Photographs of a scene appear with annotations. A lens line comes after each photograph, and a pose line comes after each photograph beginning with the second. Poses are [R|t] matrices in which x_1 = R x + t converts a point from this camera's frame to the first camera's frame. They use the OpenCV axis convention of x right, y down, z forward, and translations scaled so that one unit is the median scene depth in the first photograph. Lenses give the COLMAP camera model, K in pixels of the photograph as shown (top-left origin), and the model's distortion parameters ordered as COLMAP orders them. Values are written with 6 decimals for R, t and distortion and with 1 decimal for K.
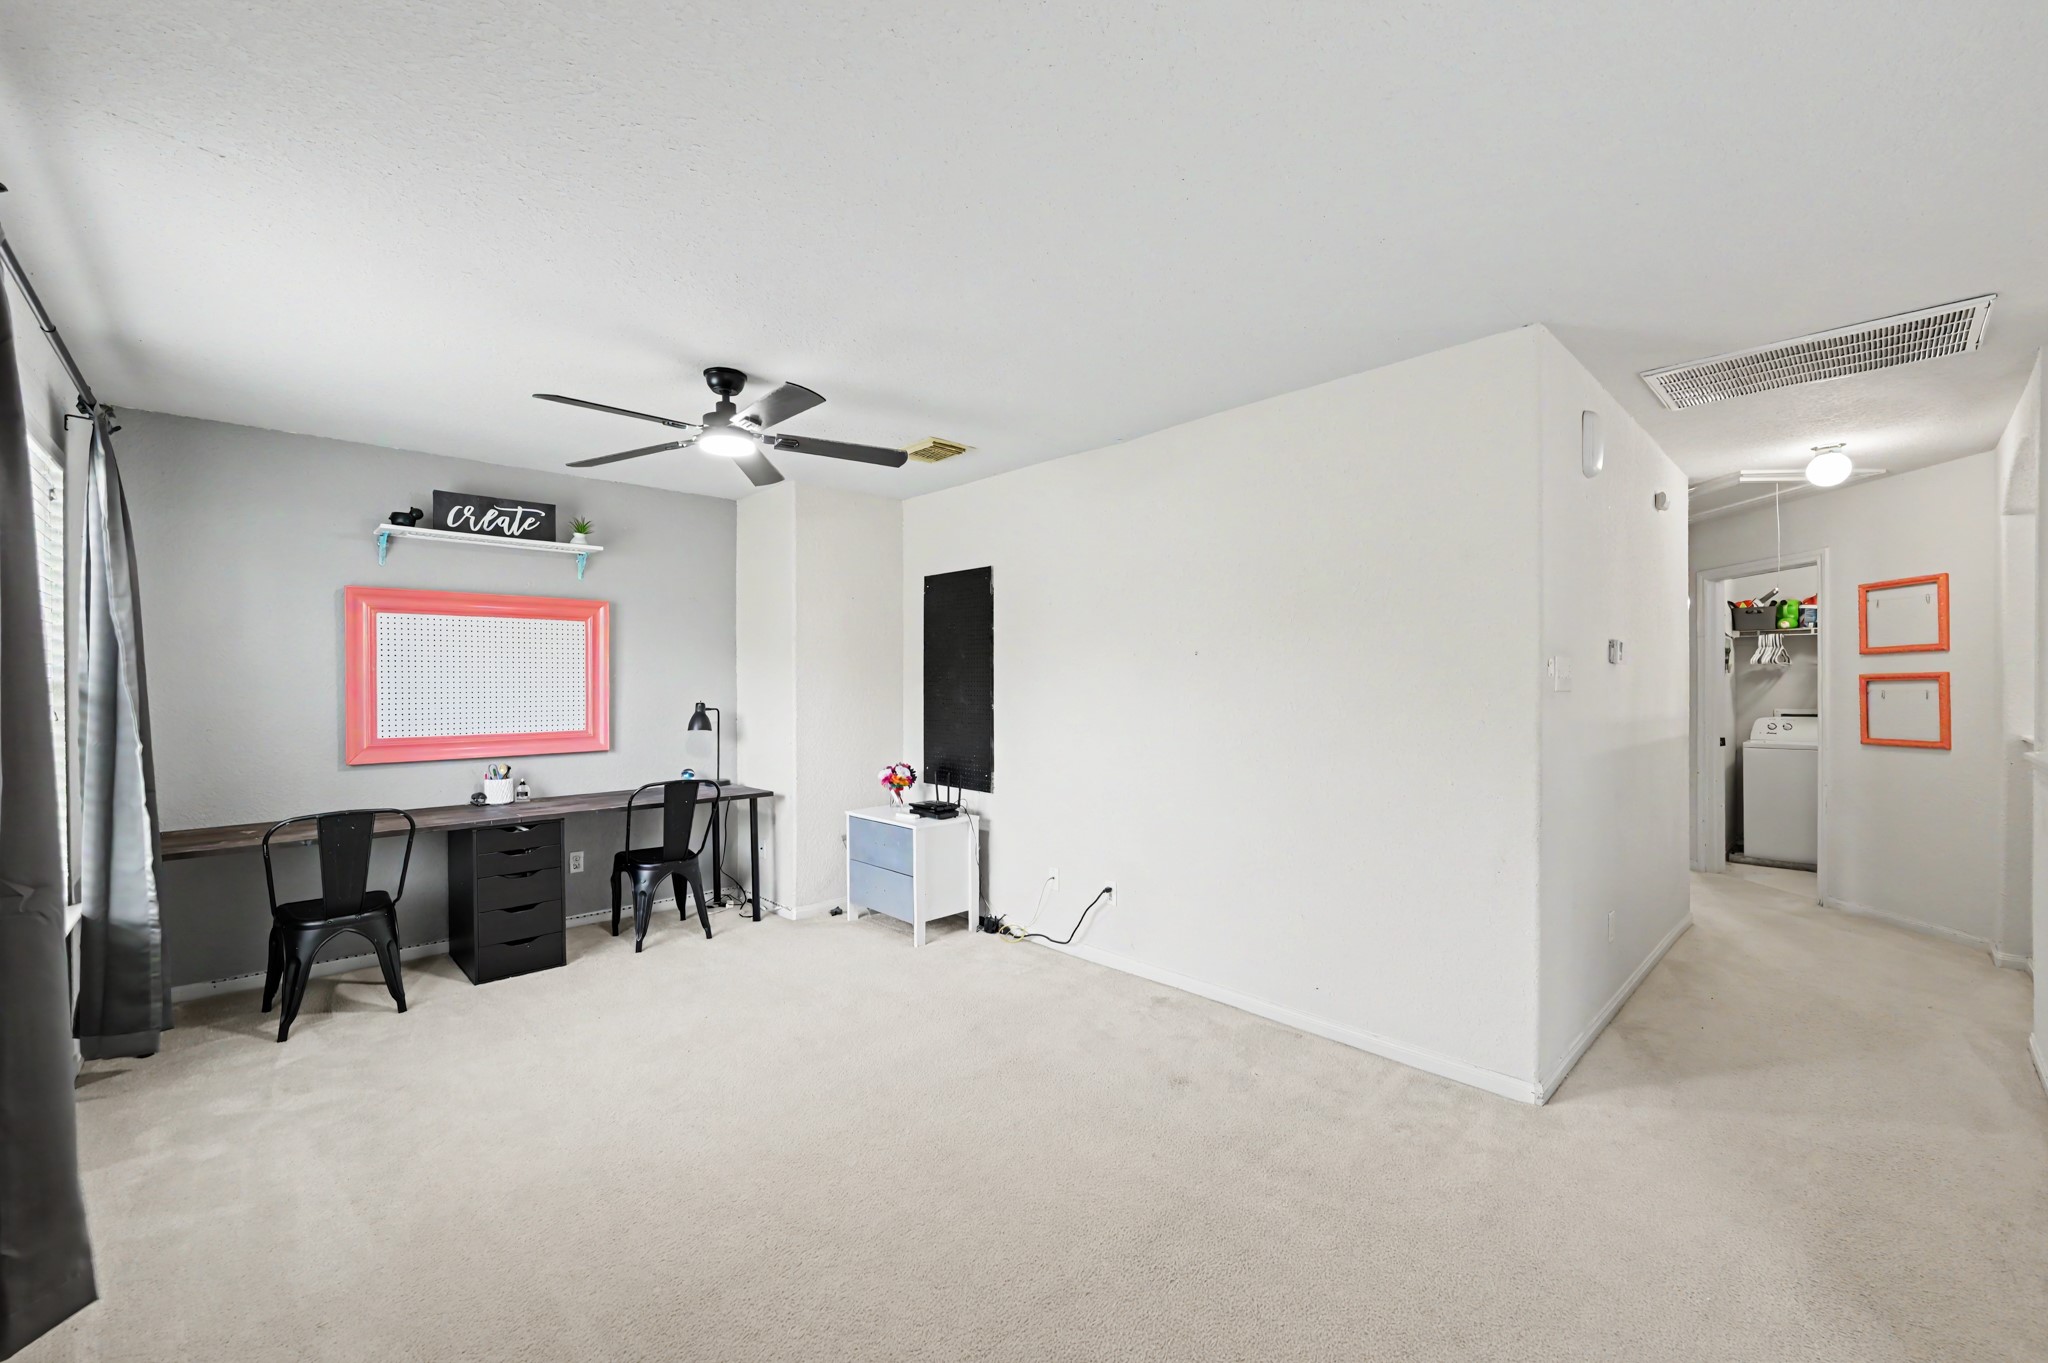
lens RADIAL K [[815.0, 0, 1032.4], [0, 815.0, 677.1], [0, 0, 1]] dist [0.001406, -0.000368]
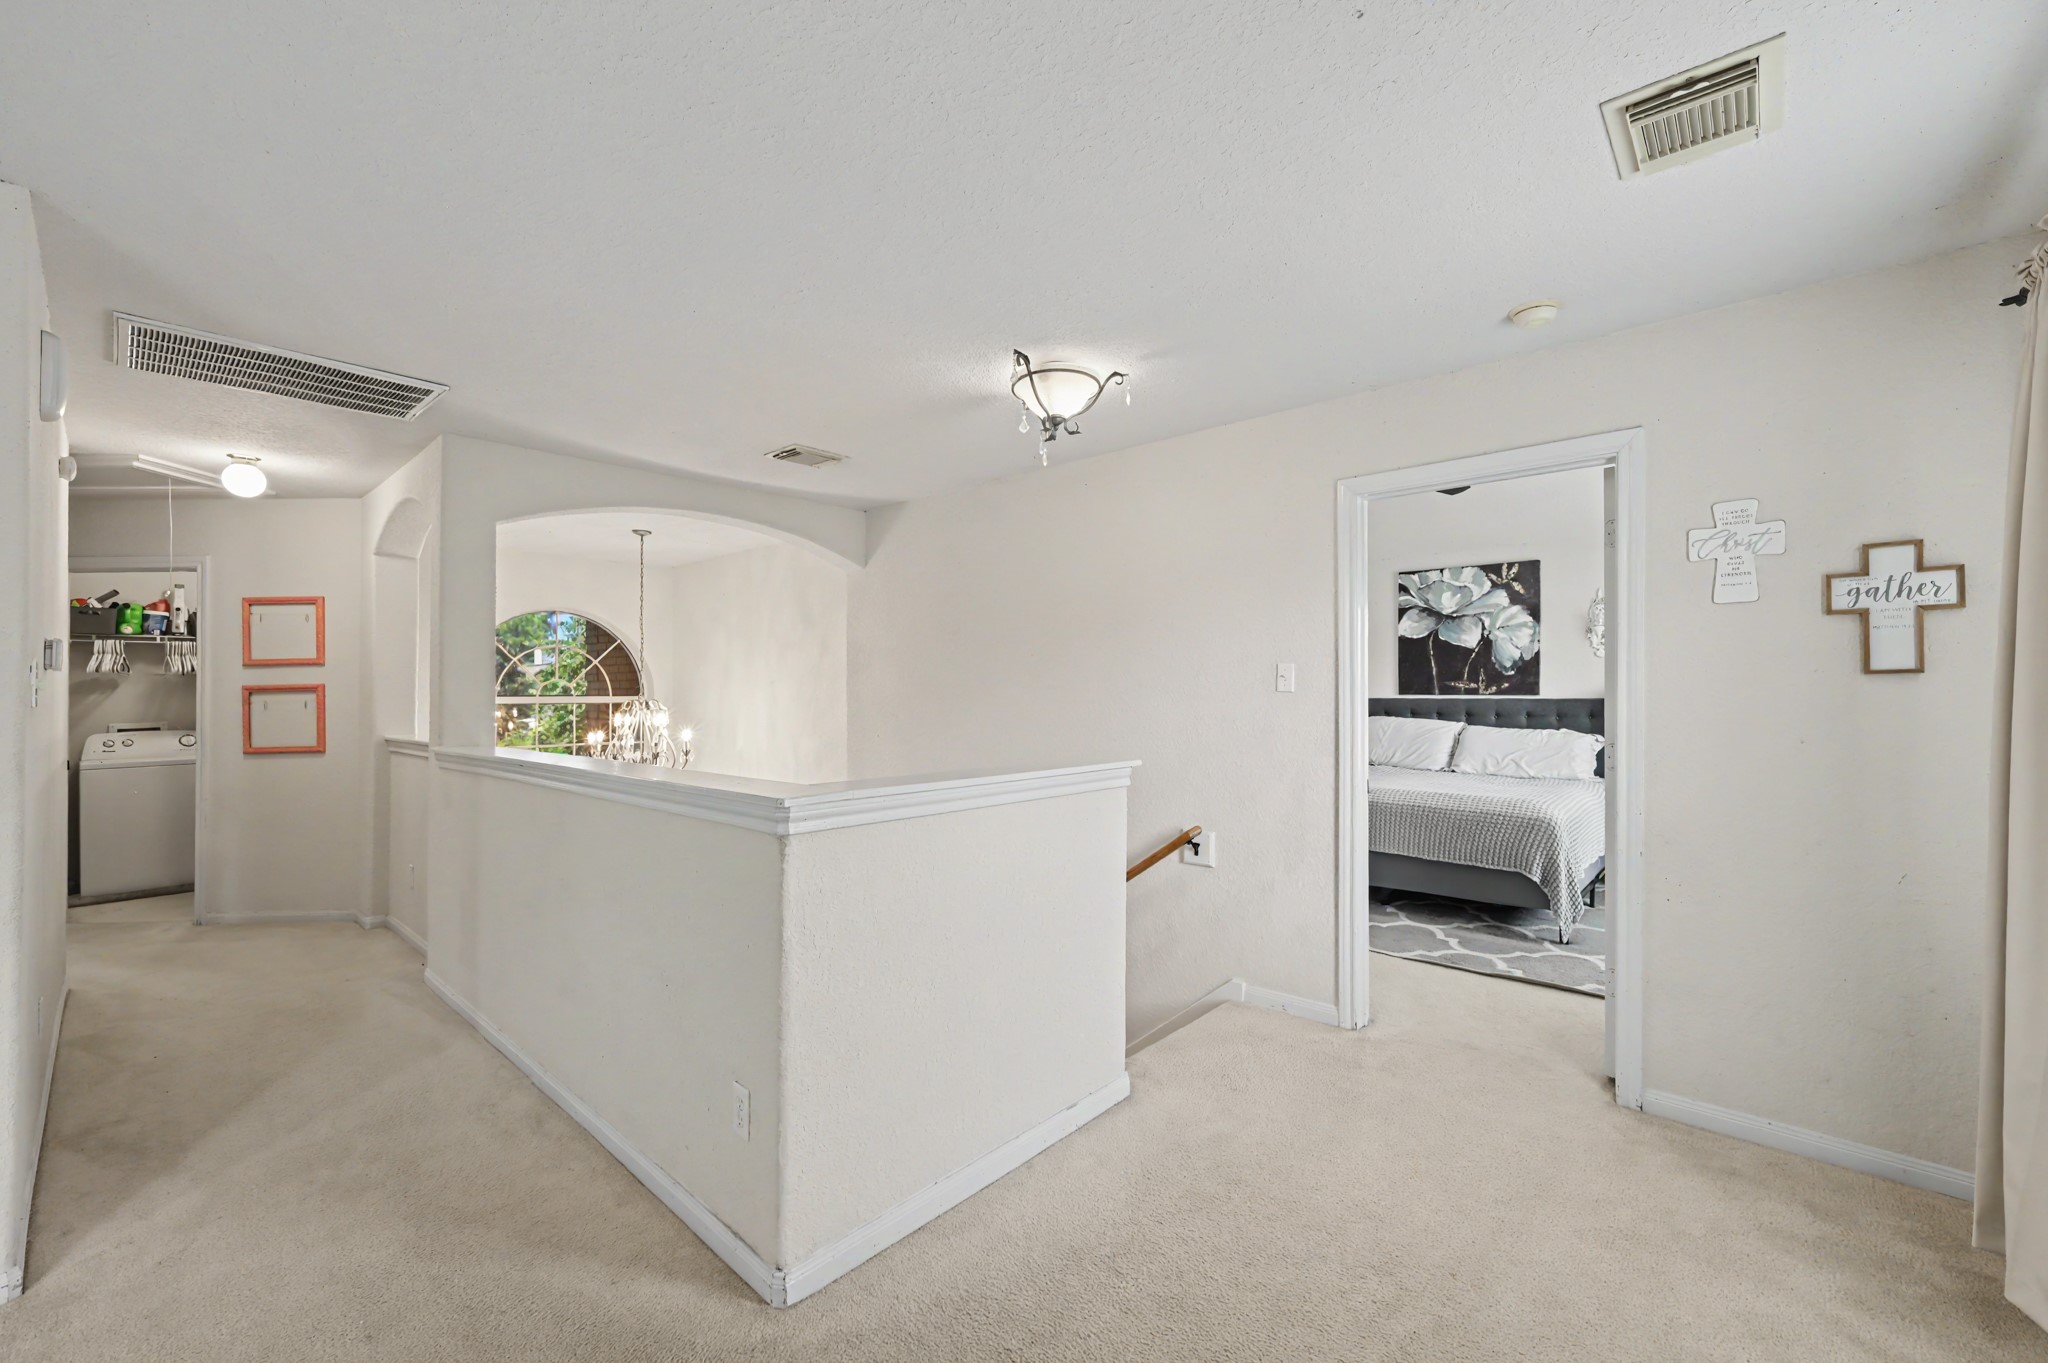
lens RADIAL K [[815.0, 0, 1031.9], [0, 815.0, 686.3], [0, 0, 1]] dist [0.001406, -0.000368]
pose [[-0.071192, 0.005866, 0.997445, -0.121795], [-0.003256, 0.999976, -0.006113, 0.000740], [-0.997457, -0.003683, -0.071172, 0.154807]]
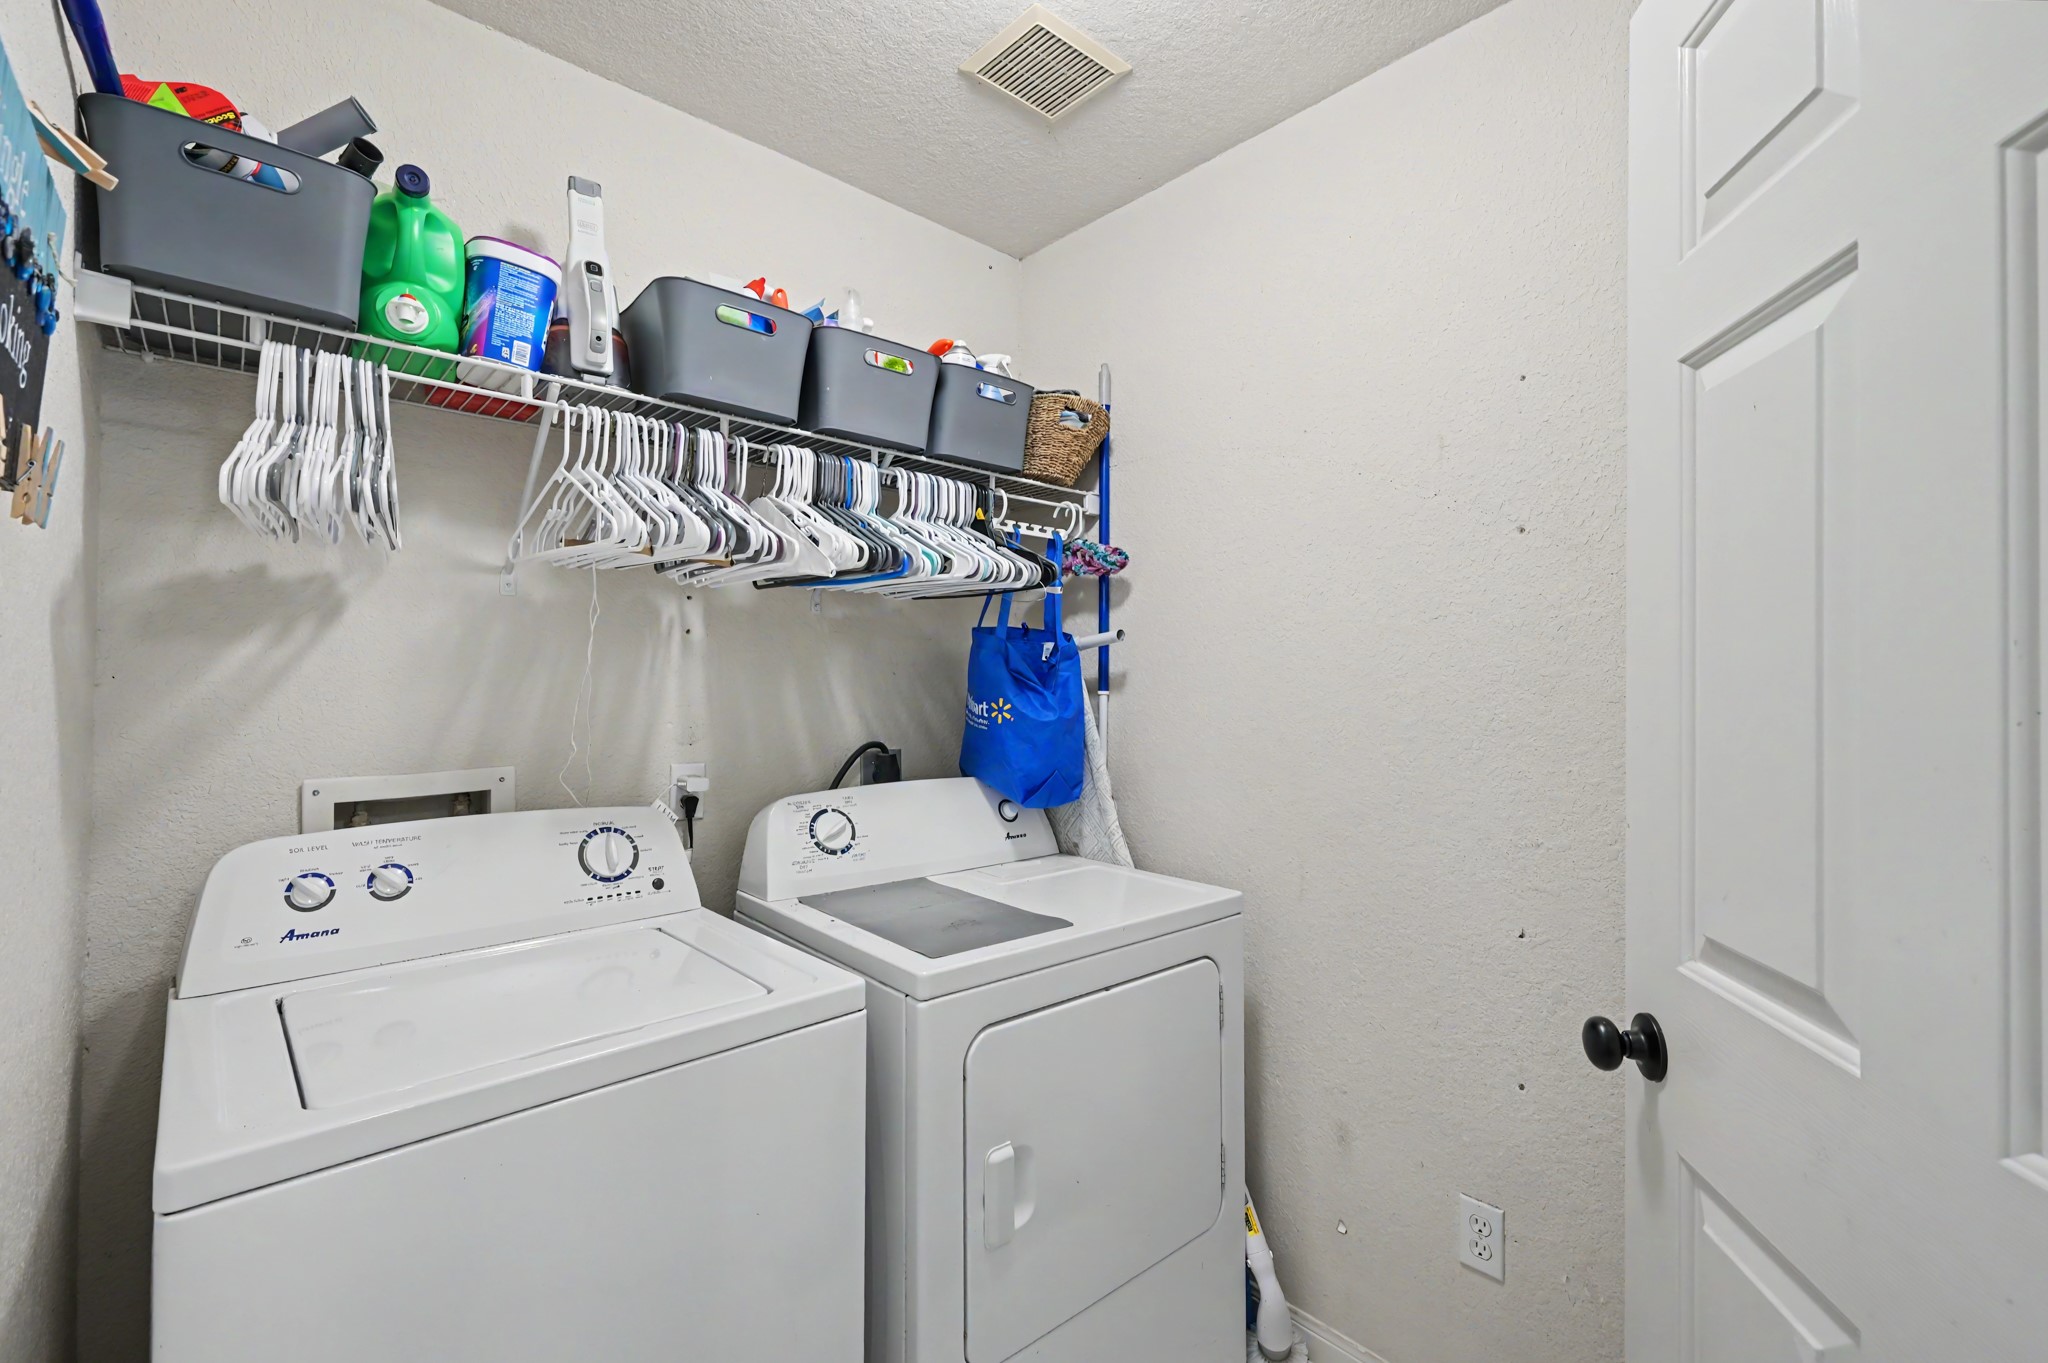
lens RADIAL K [[882.7, 0, 1031.9], [0, 882.7, 663.7], [0, 0, 1]] dist [-0.002042, 0.000024]
pose [[0.037195, 0.029366, 0.998876, 1.773126], [-0.017820, 0.999429, -0.028719, 0.037379], [-0.999149, -0.016732, 0.037697, 2.058553]]
